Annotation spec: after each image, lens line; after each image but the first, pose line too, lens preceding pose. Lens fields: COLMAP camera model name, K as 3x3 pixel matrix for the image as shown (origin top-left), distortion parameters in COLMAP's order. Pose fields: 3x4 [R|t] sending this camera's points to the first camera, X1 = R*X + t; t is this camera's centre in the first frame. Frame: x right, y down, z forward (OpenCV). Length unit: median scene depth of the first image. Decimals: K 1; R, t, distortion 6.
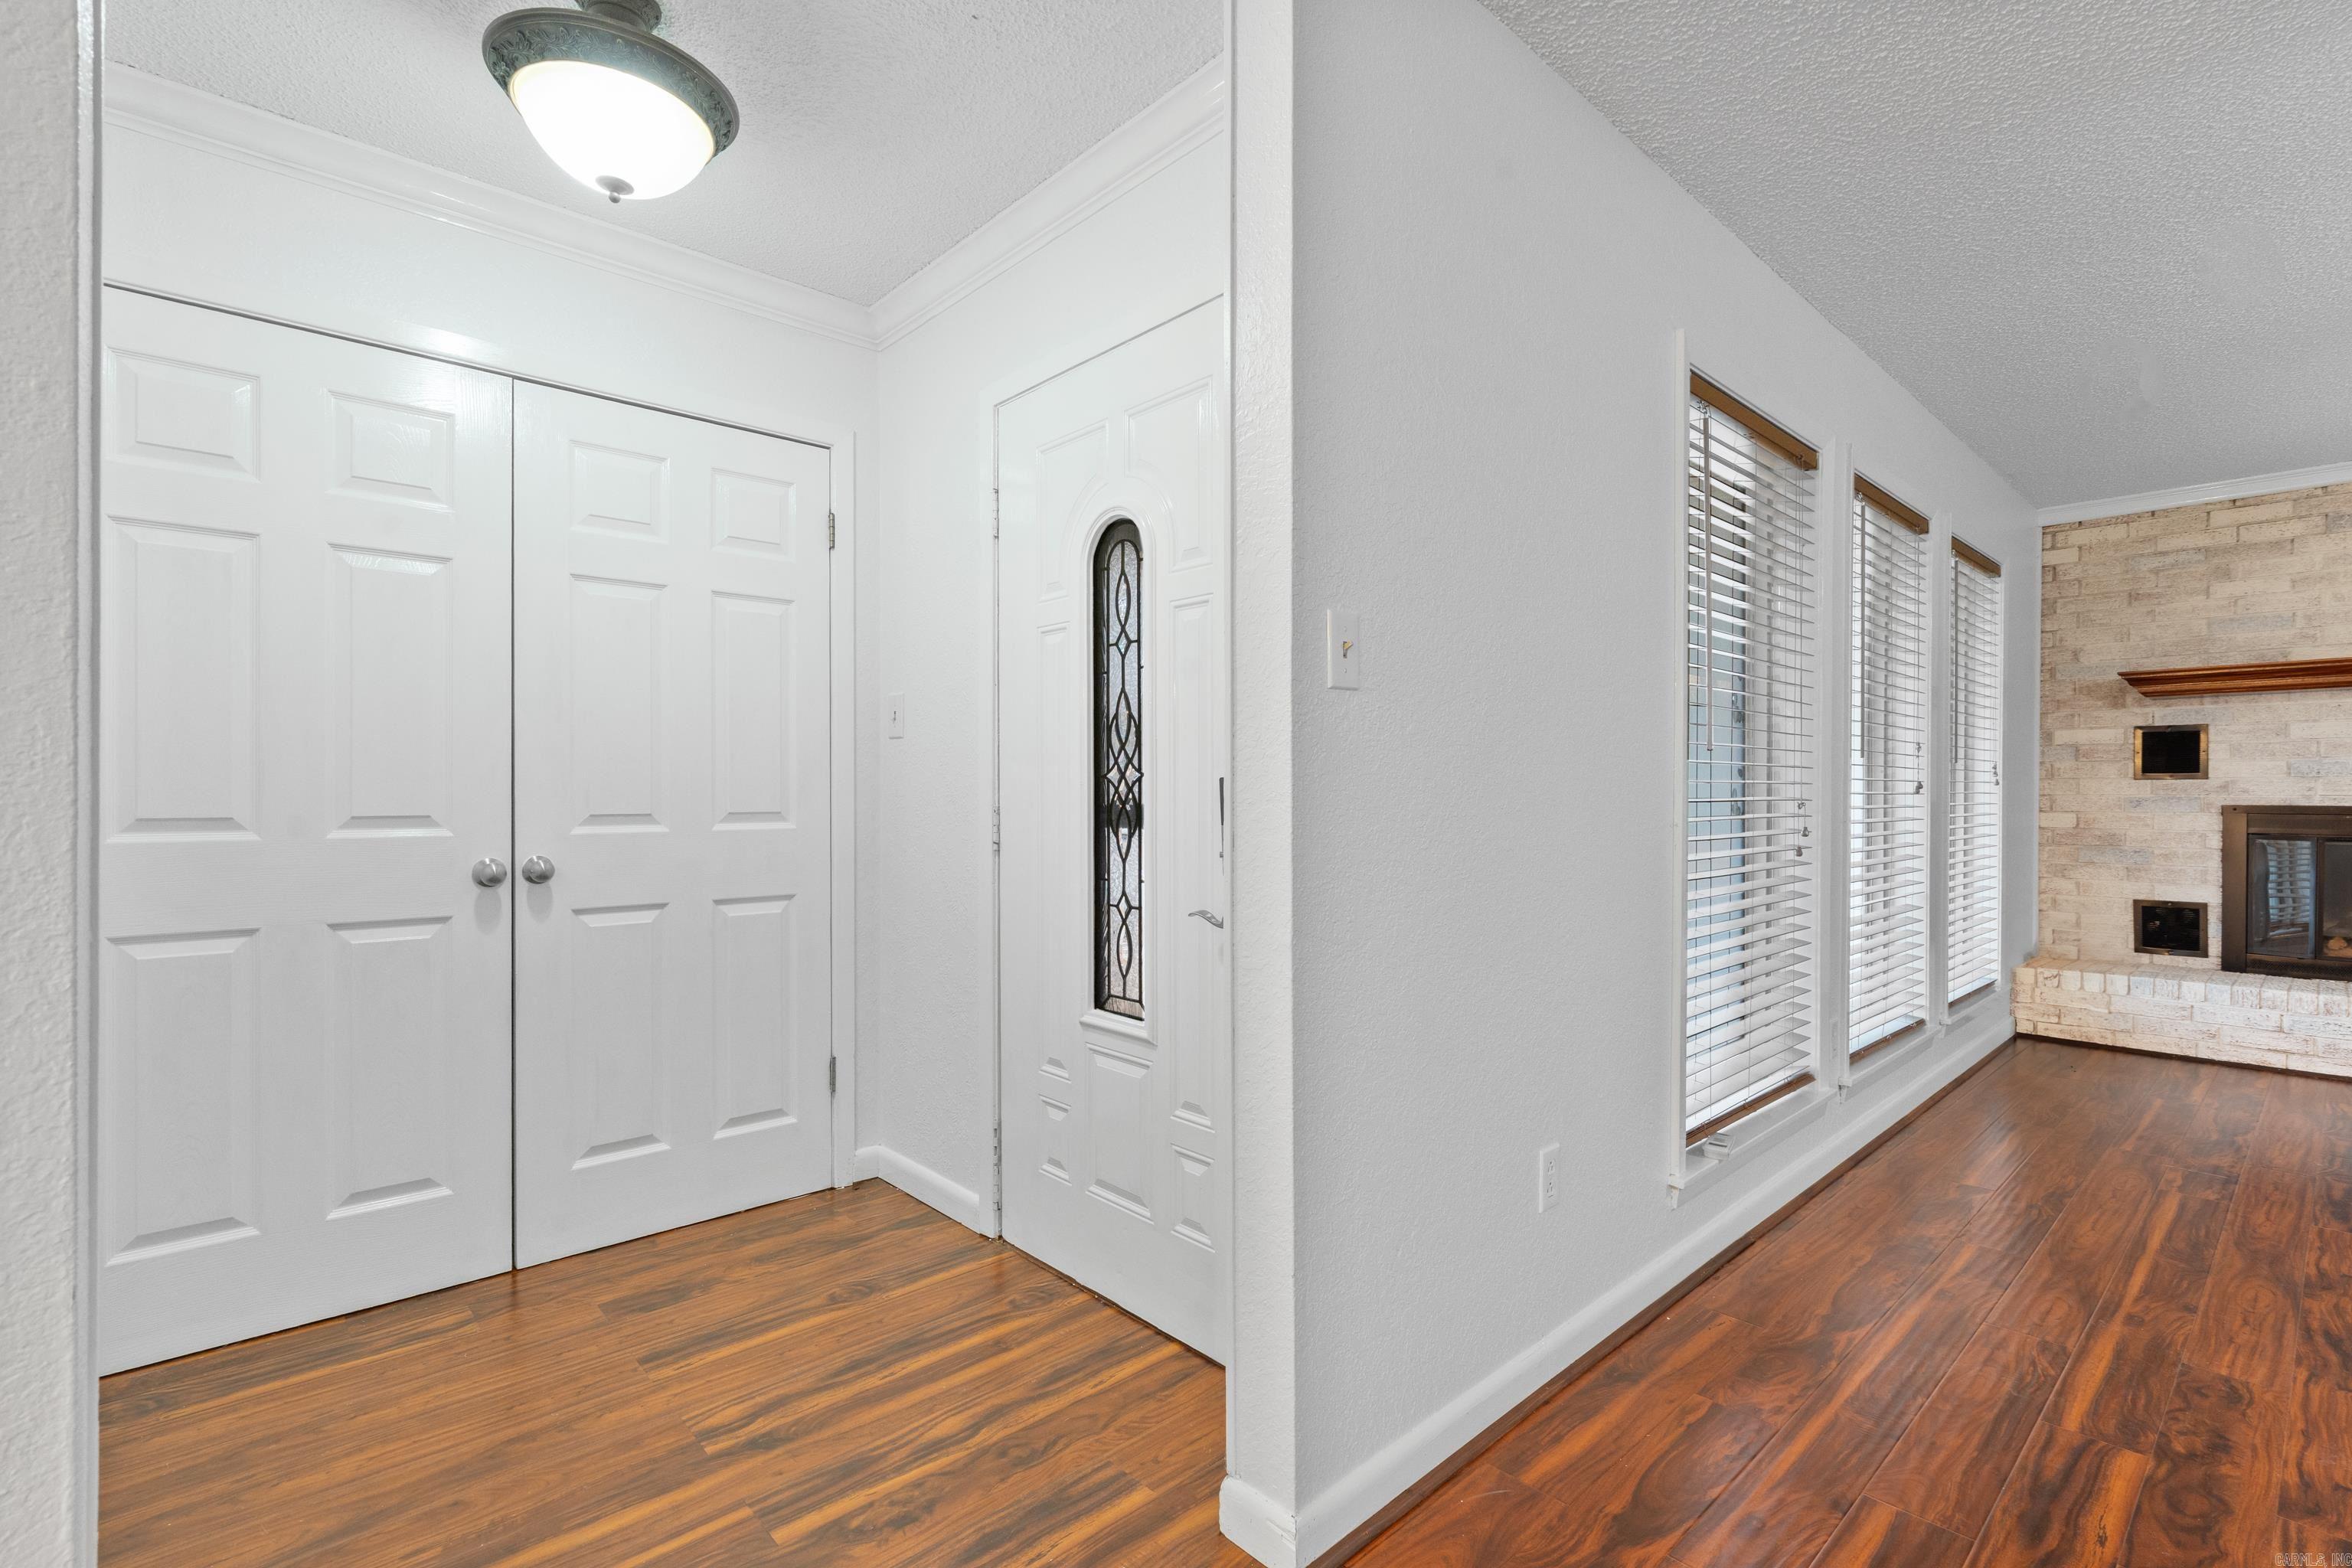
lens RADIAL K [[1069.6, 0, 1166.3], [0, 1069.6, 798.8], [0, 0, 1]] dist [-0.000405, 0.000344]
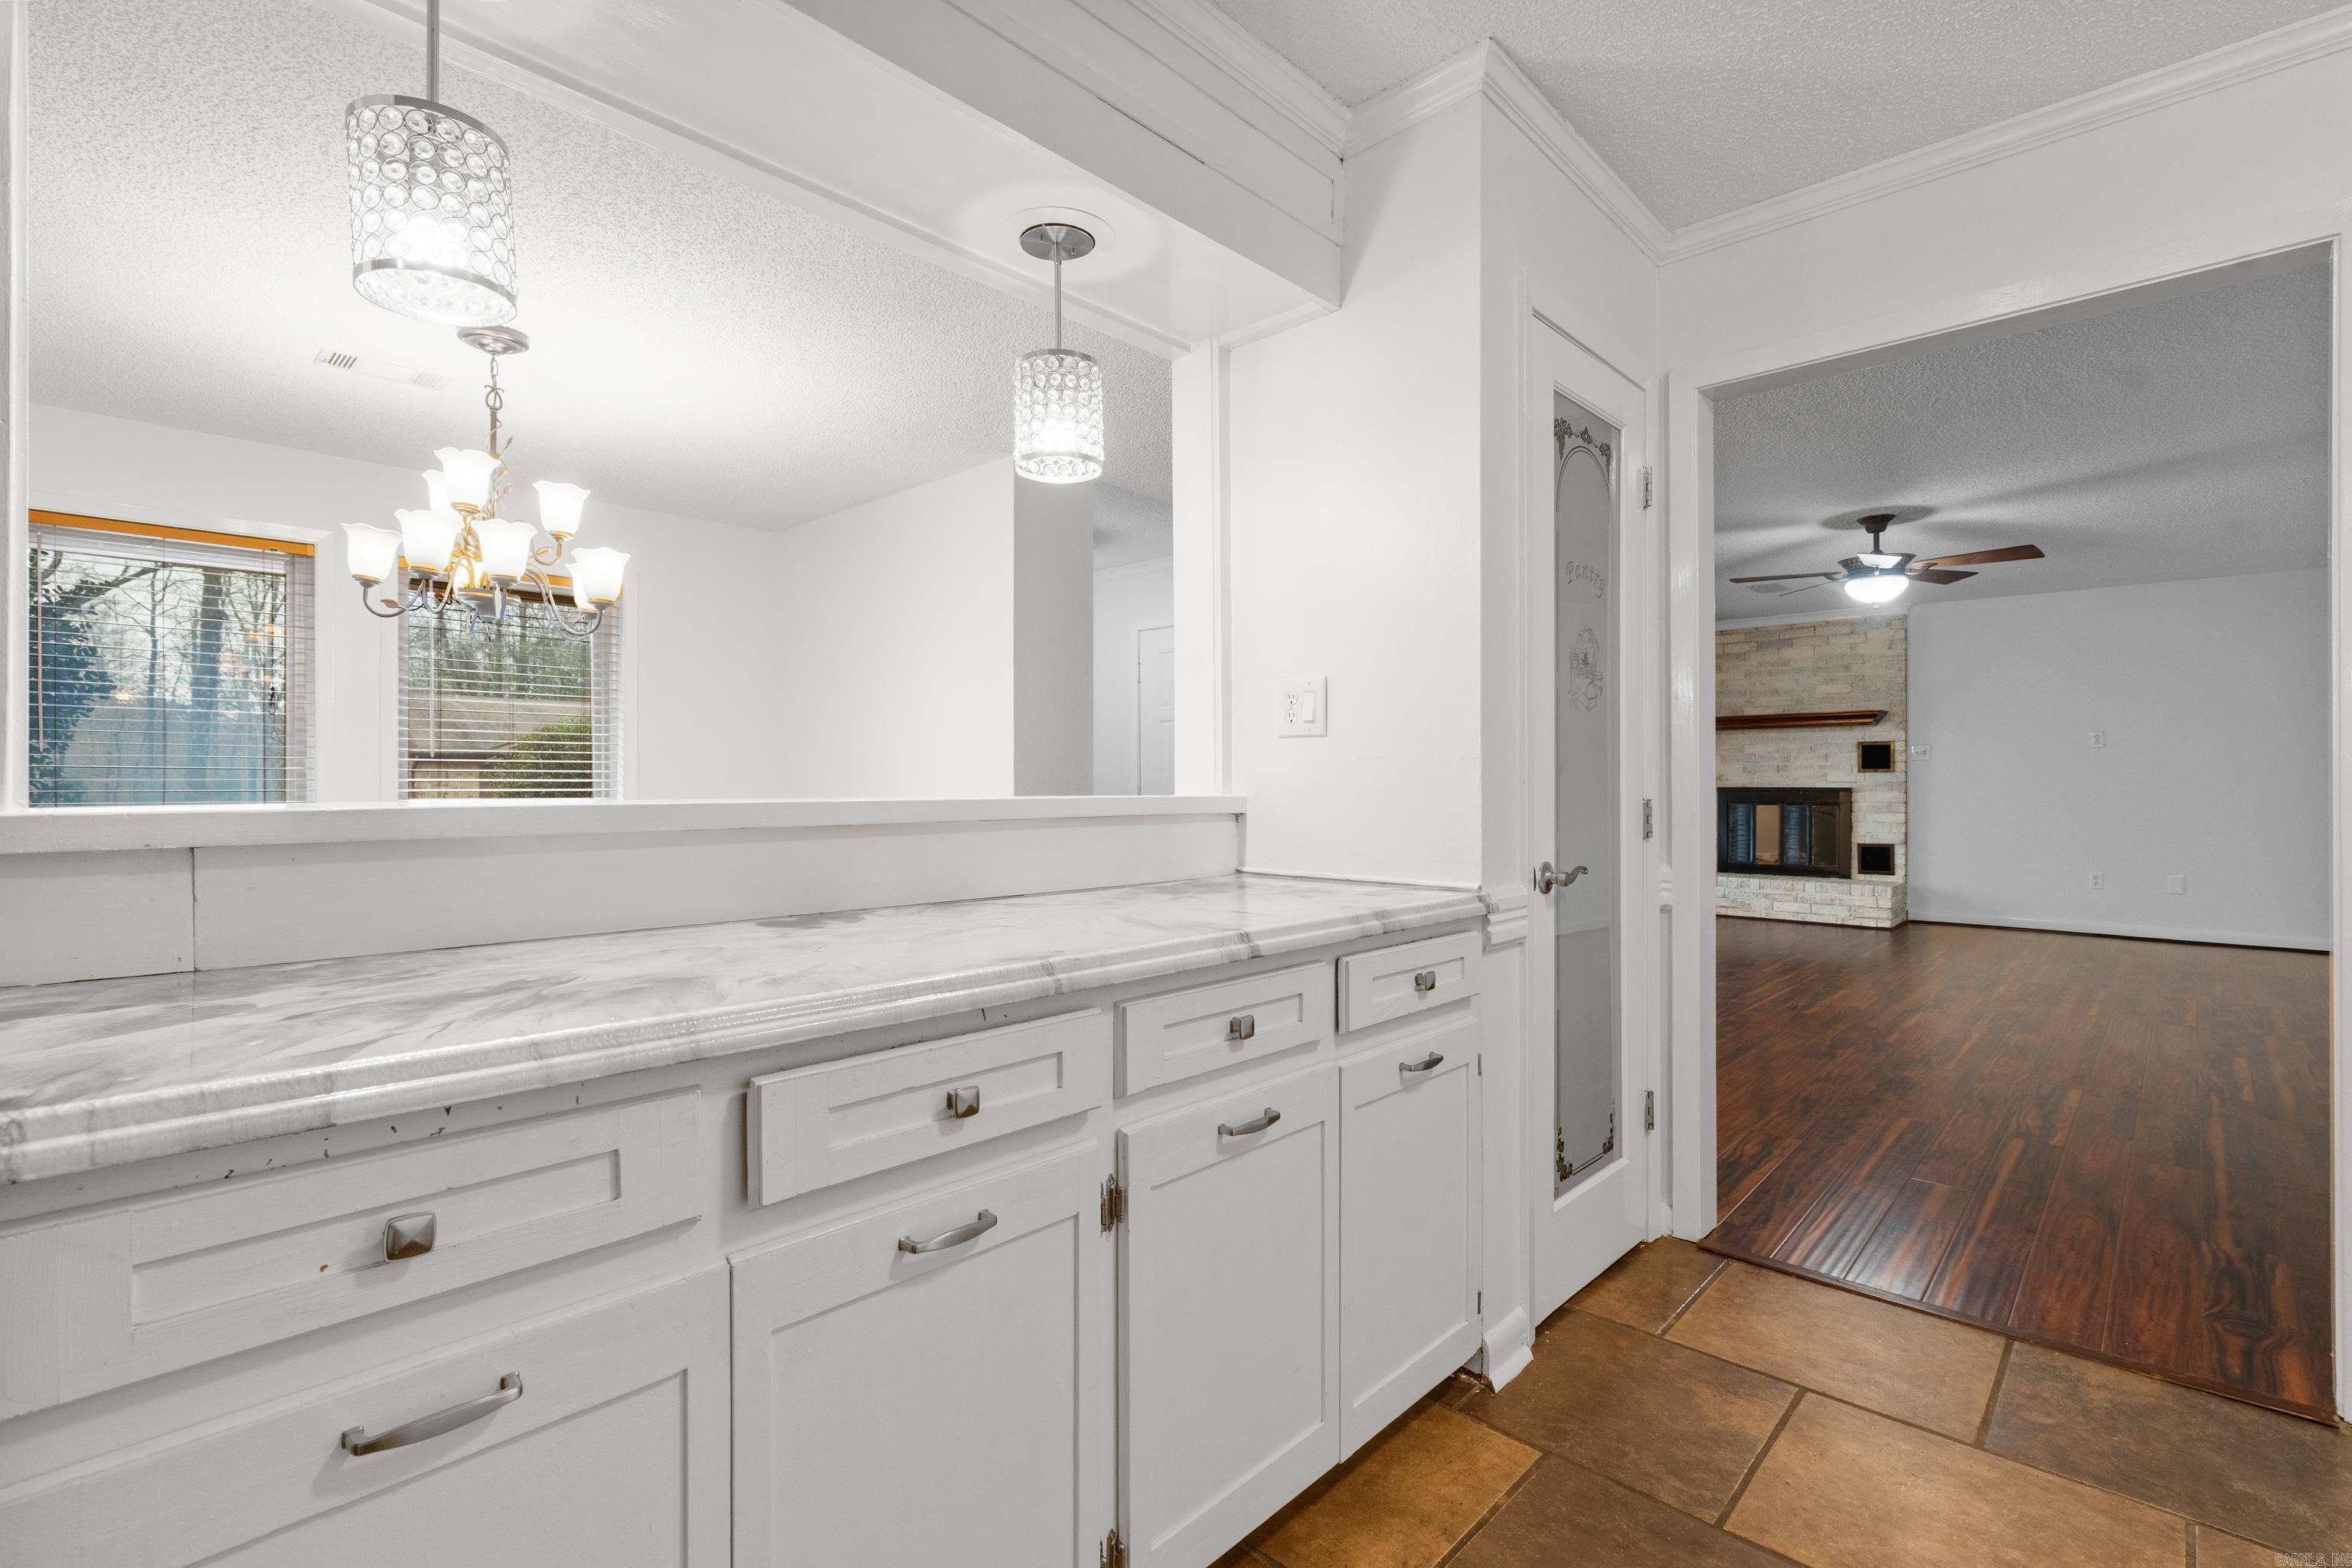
lens RADIAL K [[1072.3, 0, 1176.0], [0, 1072.3, 784.0], [0, 0, 1]] dist [0.002498, 0.000222]
pose [[0.996623, -0.001773, 0.082094, -0.161263], [0.002126, 0.999989, -0.004214, 0.006630], [-0.082086, 0.004374, 0.996616, -0.891258]]
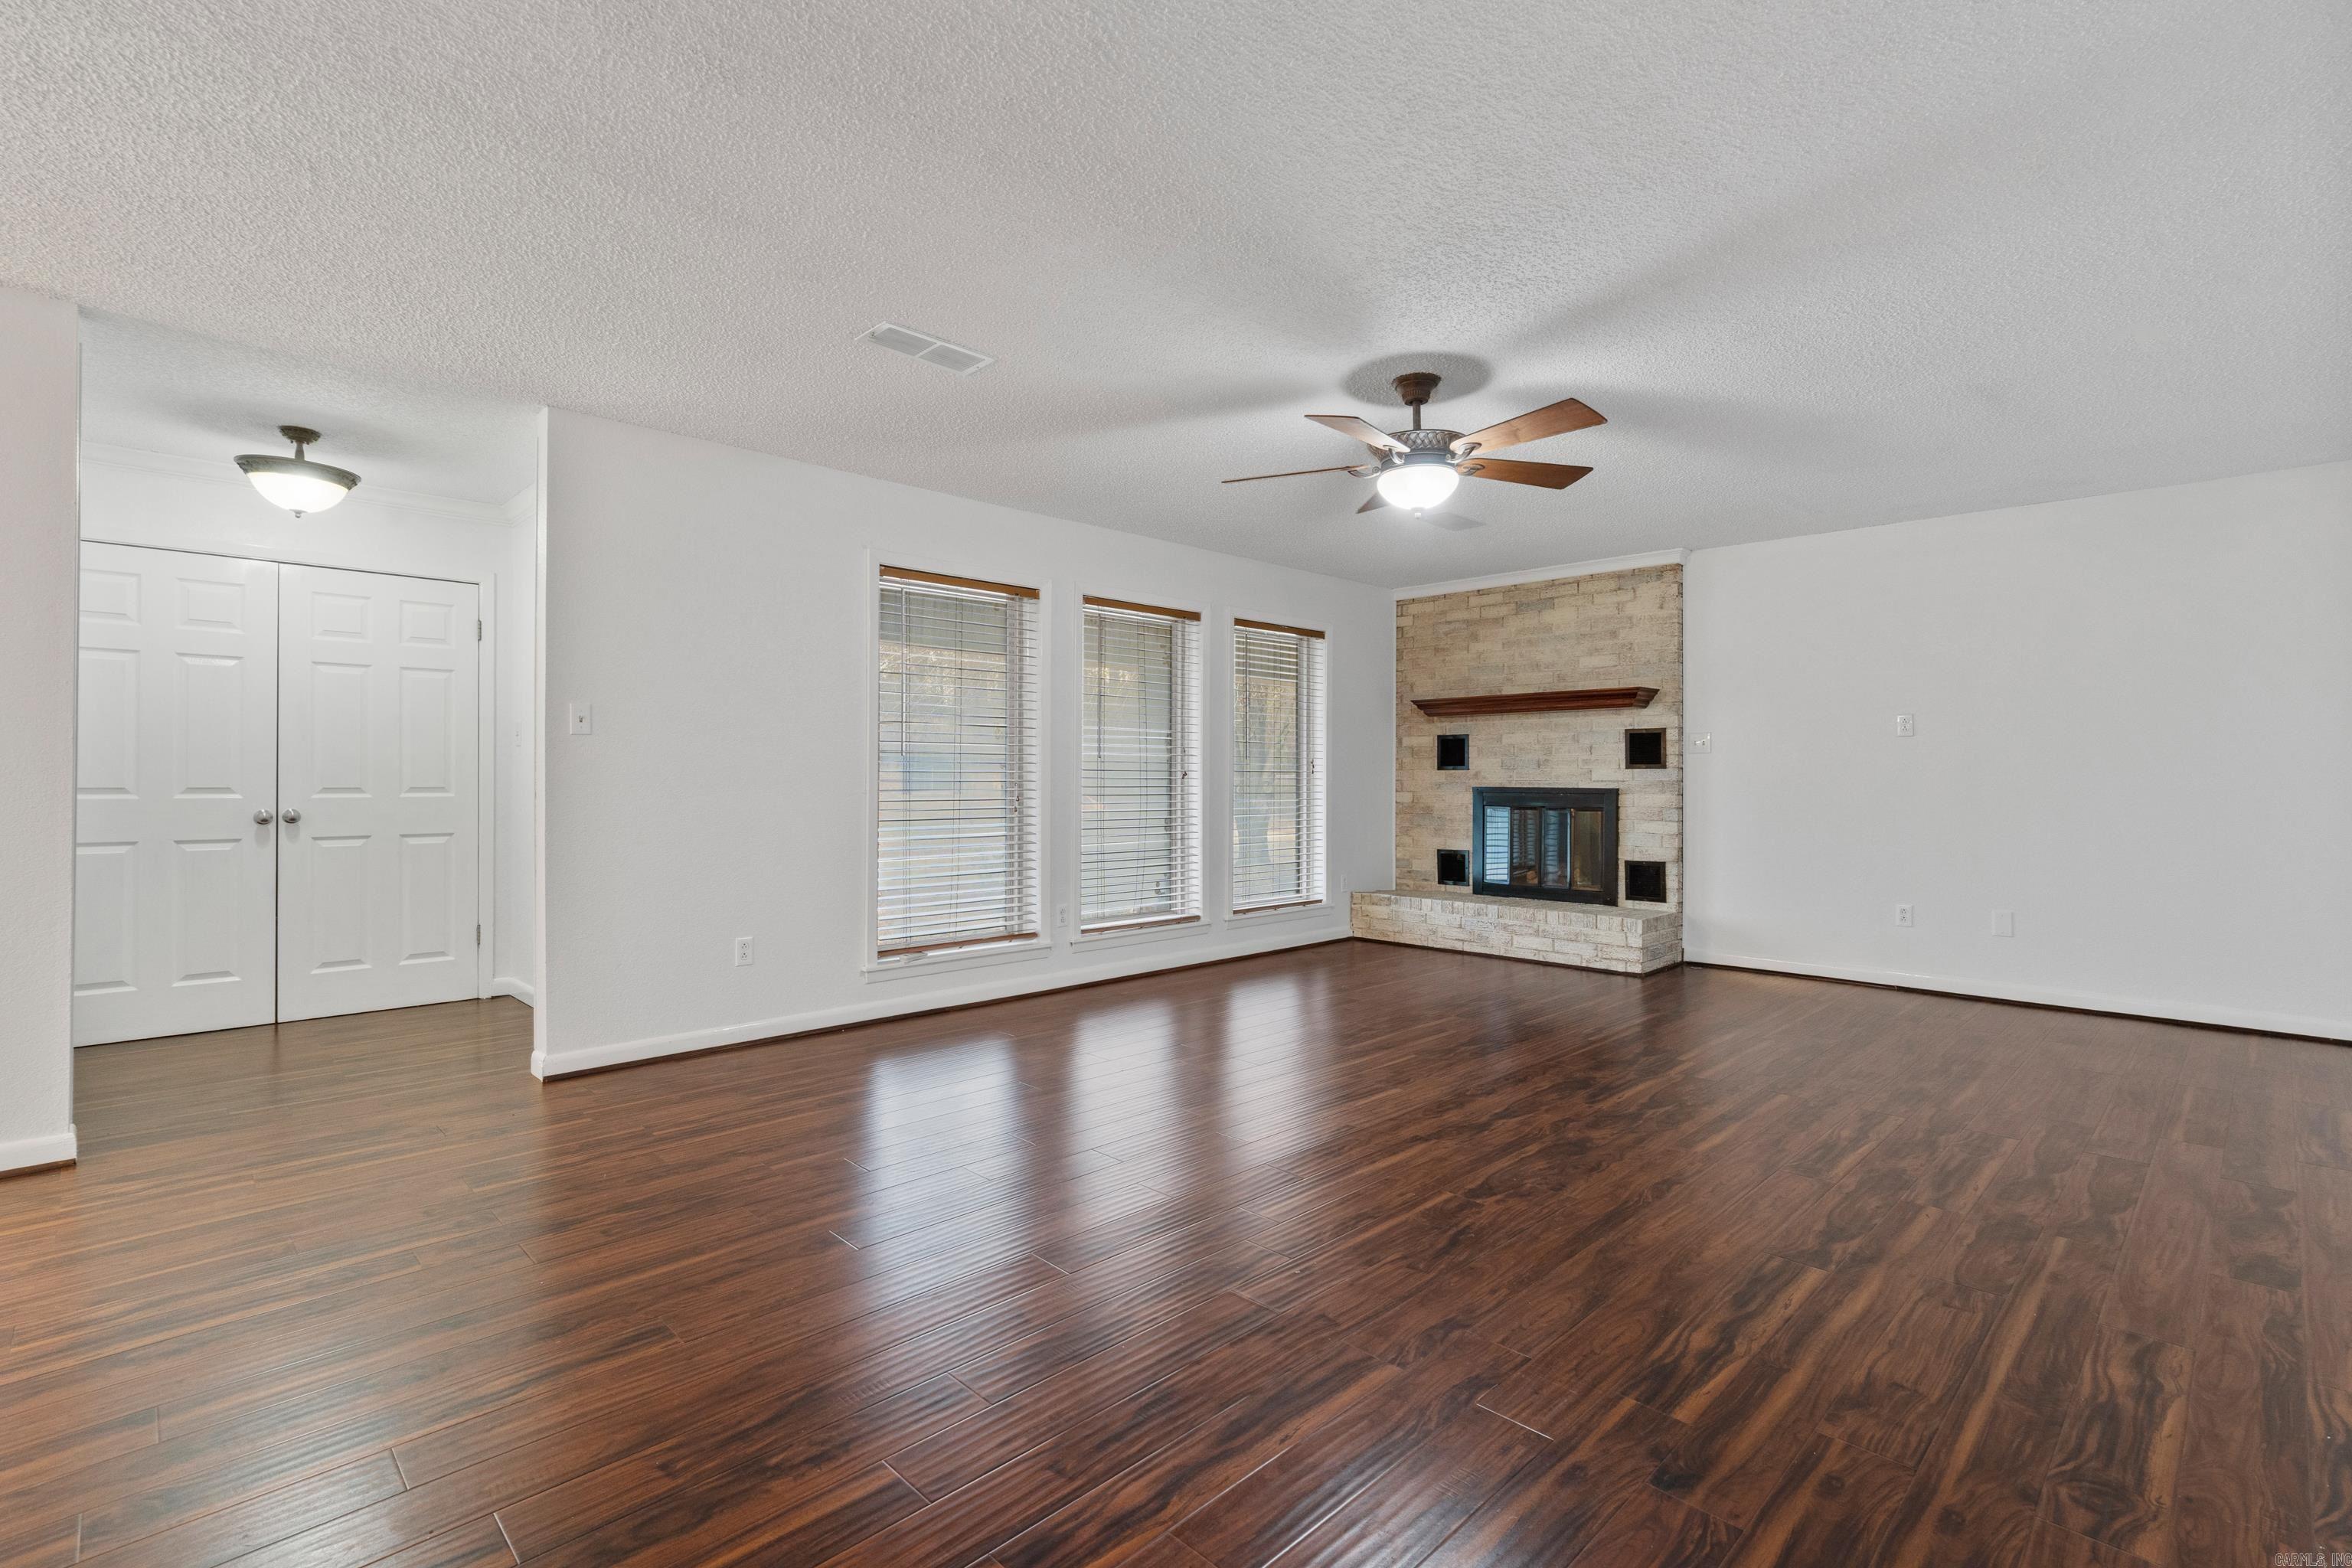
lens RADIAL K [[1070.6, 0, 1174.0], [0, 1070.6, 779.2], [0, 0, 1]] dist [-0.001337, 0.000066]
pose [[0.999094, 0.001800, 0.042525, 0.502061], [-0.001548, 0.999981, -0.005938, 0.004717], [-0.042535, 0.005867, 0.999078, -0.542997]]
